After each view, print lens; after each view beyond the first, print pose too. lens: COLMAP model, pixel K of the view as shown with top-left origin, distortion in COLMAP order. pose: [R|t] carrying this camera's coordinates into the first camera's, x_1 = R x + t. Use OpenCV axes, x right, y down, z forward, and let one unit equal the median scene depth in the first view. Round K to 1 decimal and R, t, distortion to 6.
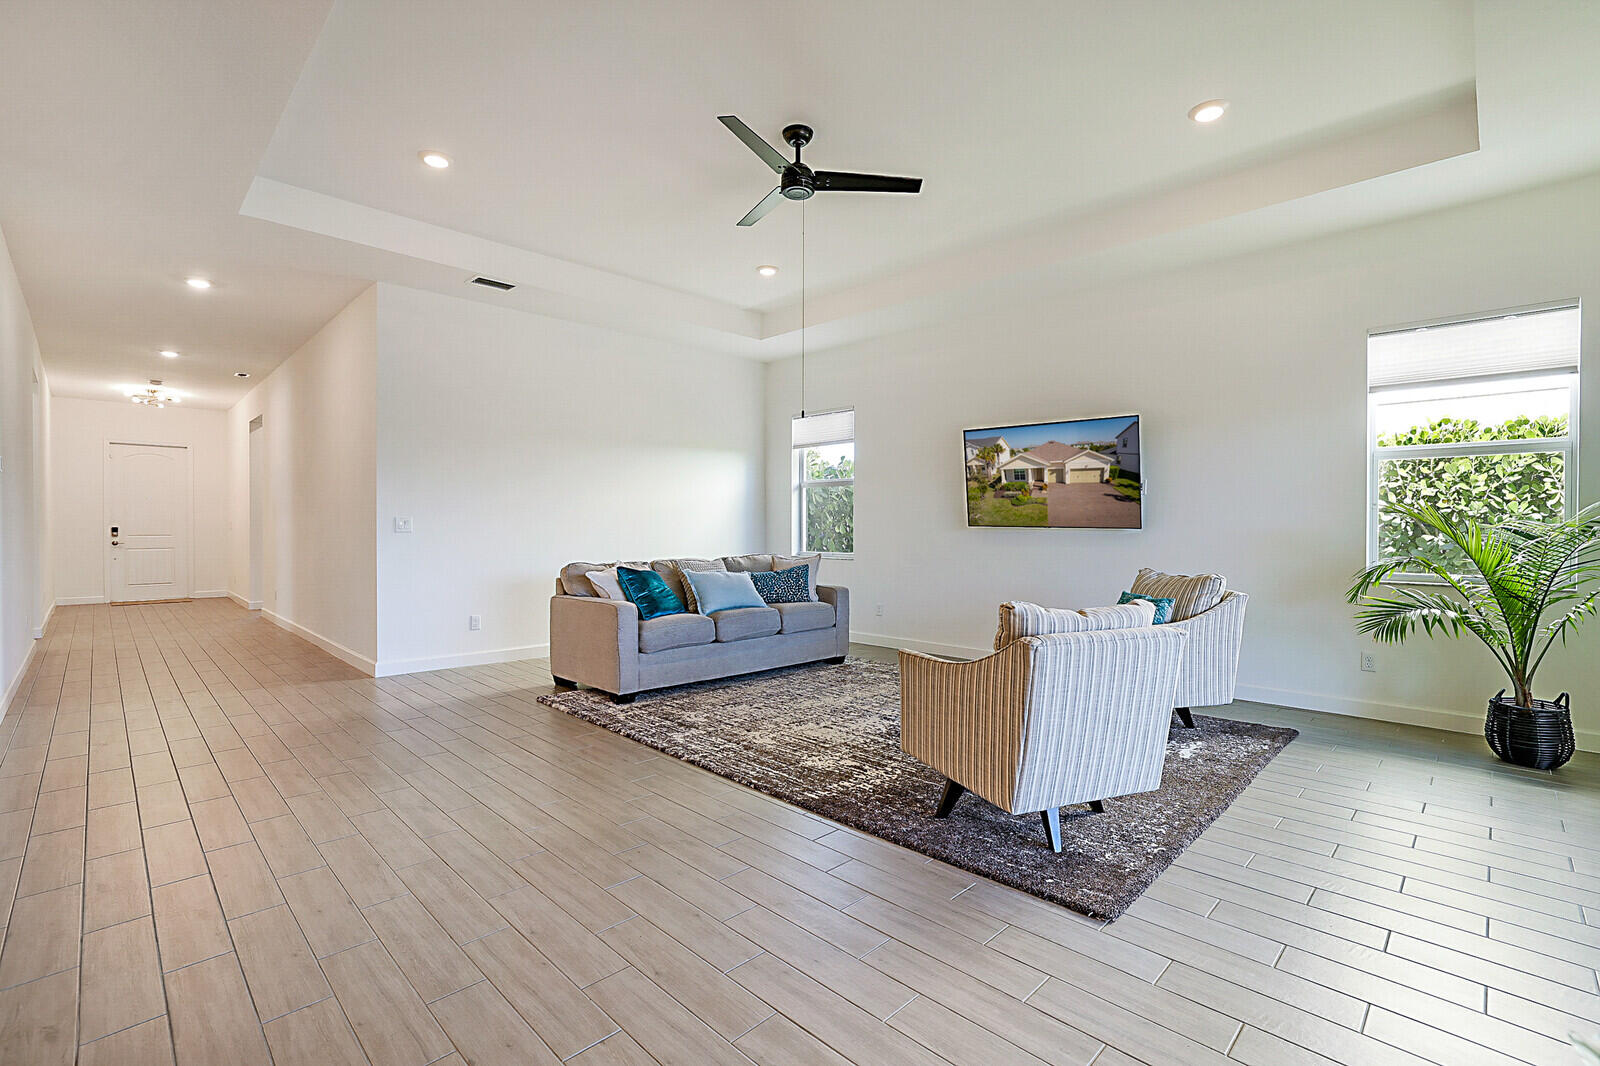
lens RADIAL K [[712.7, 0, 800.0], [0, 712.7, 533.0], [0, 0, 1]] dist [-0.012190, -0.000093]
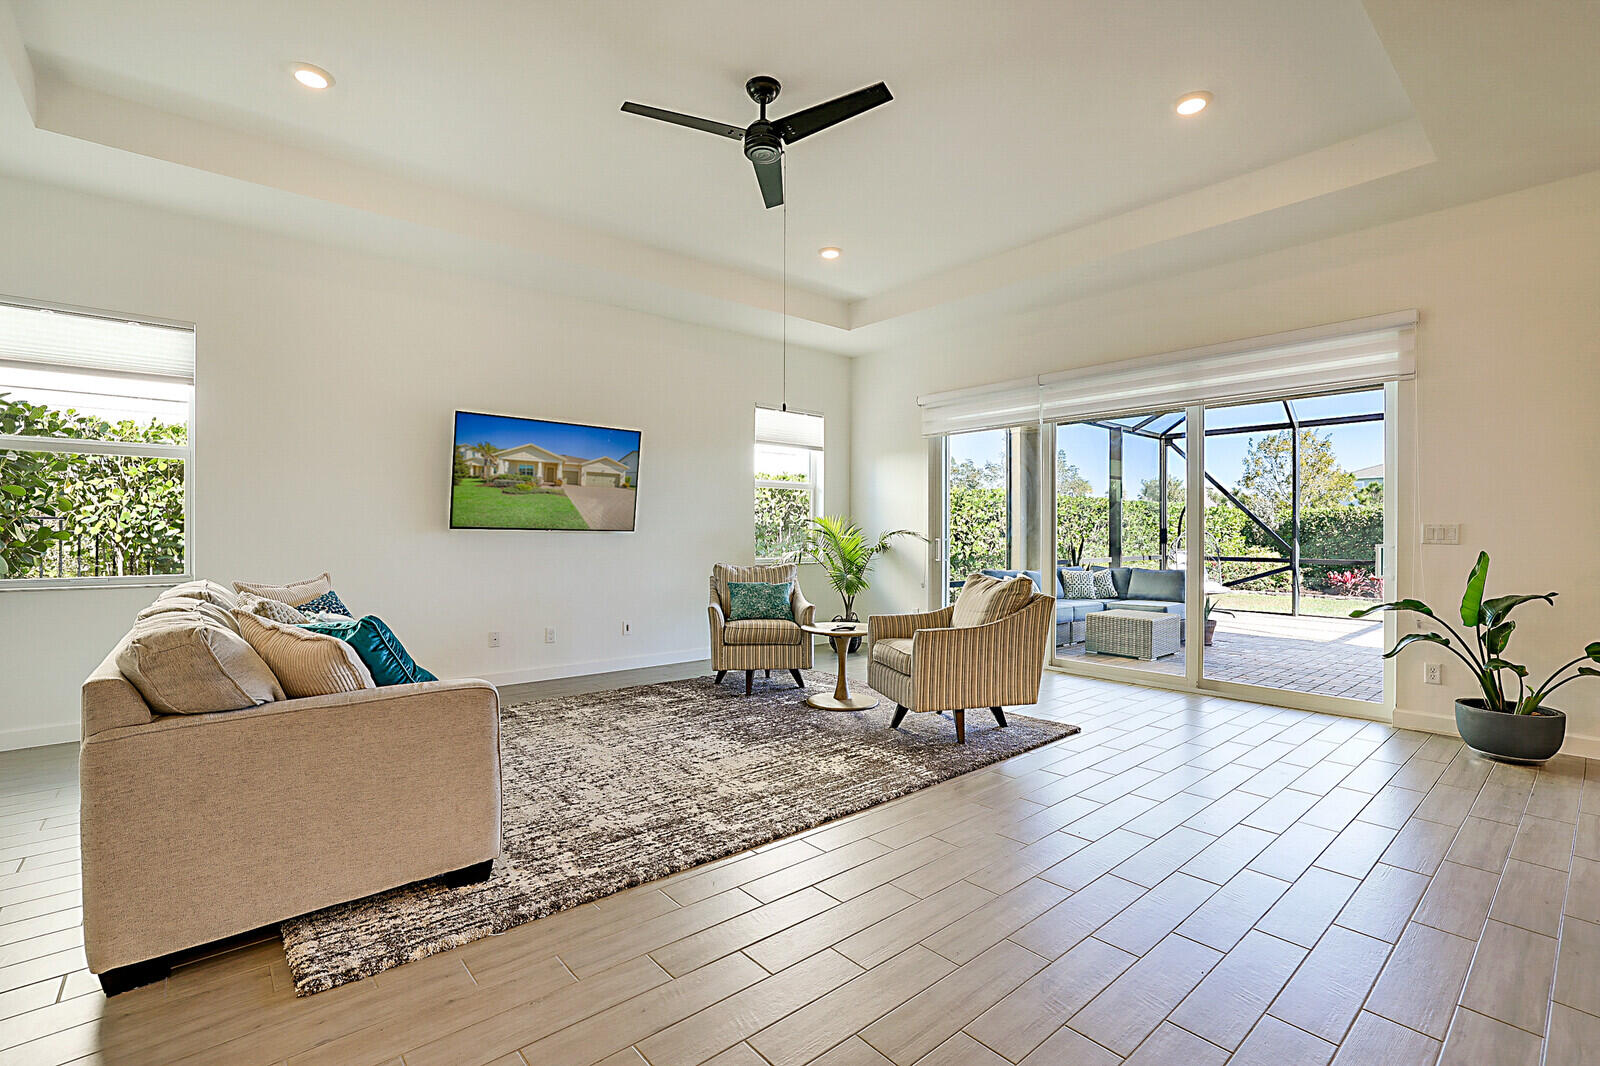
lens RADIAL K [[728.1, 0, 793.0], [0, 728.1, 533.1], [0, 0, 1]] dist [-0.030270, 0.000017]
pose [[0.084377, -0.005648, 0.996418, -0.645815], [0.005005, 0.999974, 0.005244, -0.007393], [-0.996421, 0.004544, 0.084403, 0.636895]]
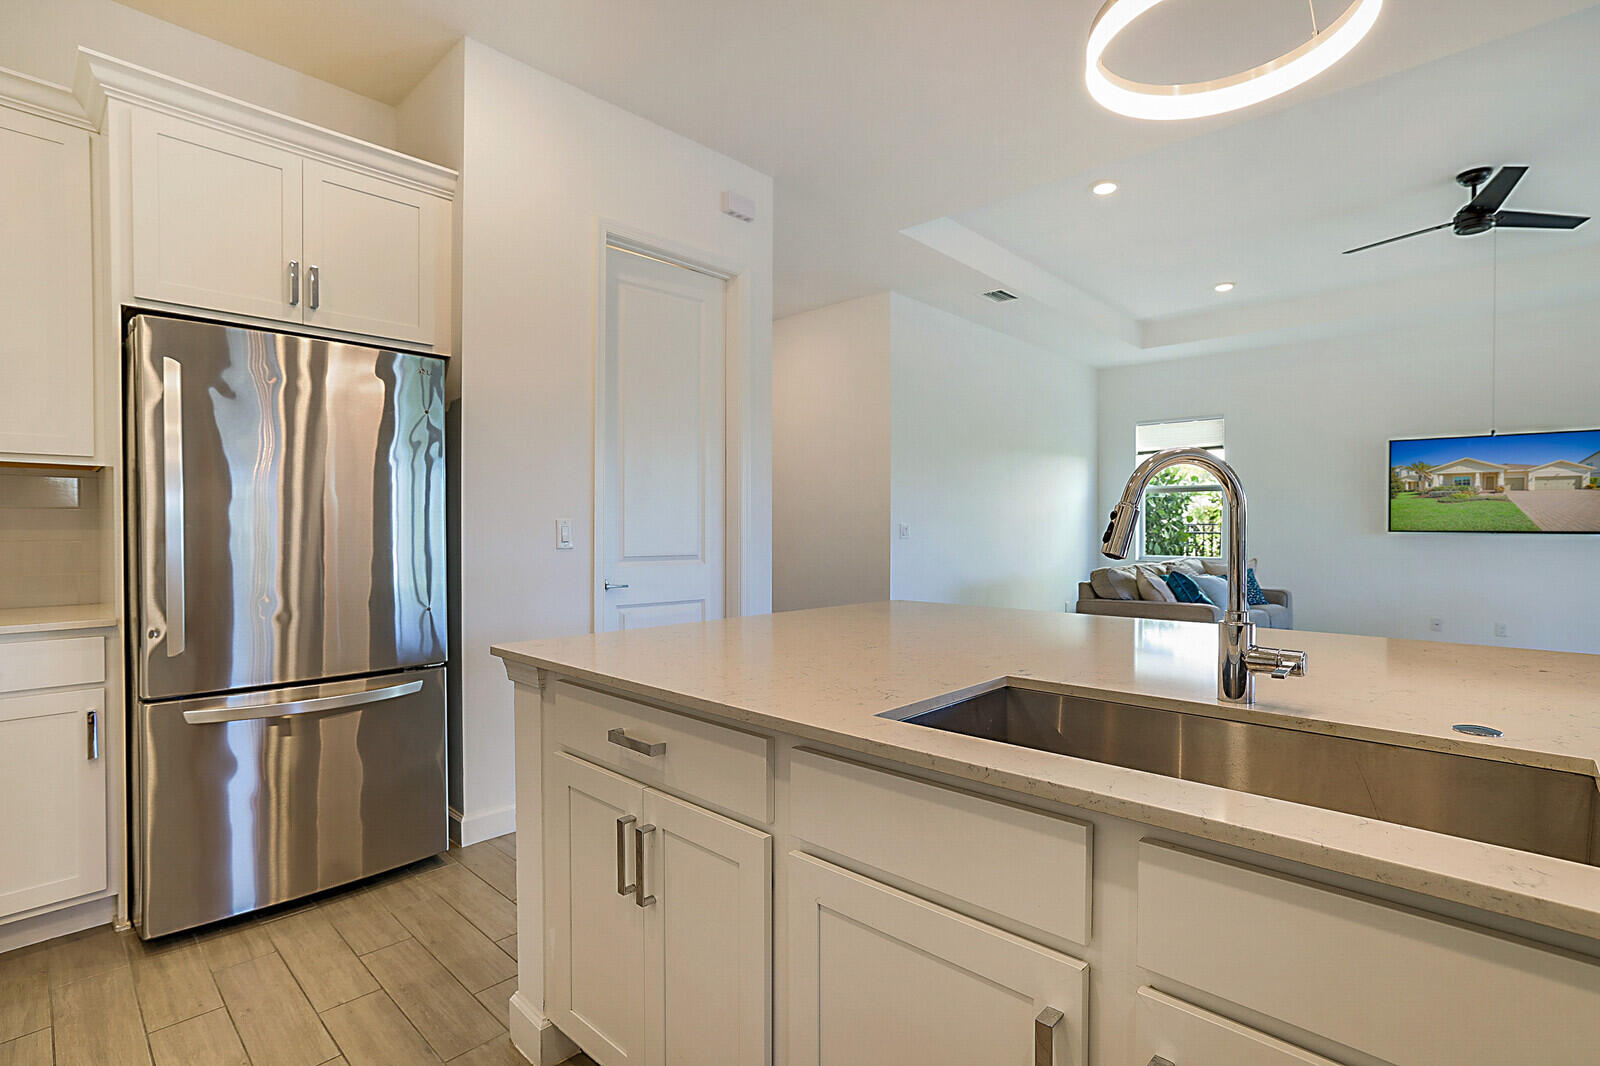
lens RADIAL K [[754.8, 0, 796.4], [0, 754.8, 535.8], [0, 0, 1]] dist [-0.031293, 0.015012]
pose [[0.999875, -0.002669, 0.015577, -0.768784], [0.002659, 0.999996, 0.000702, -0.006949], [-0.015579, -0.000660, 0.999878, -0.092360]]
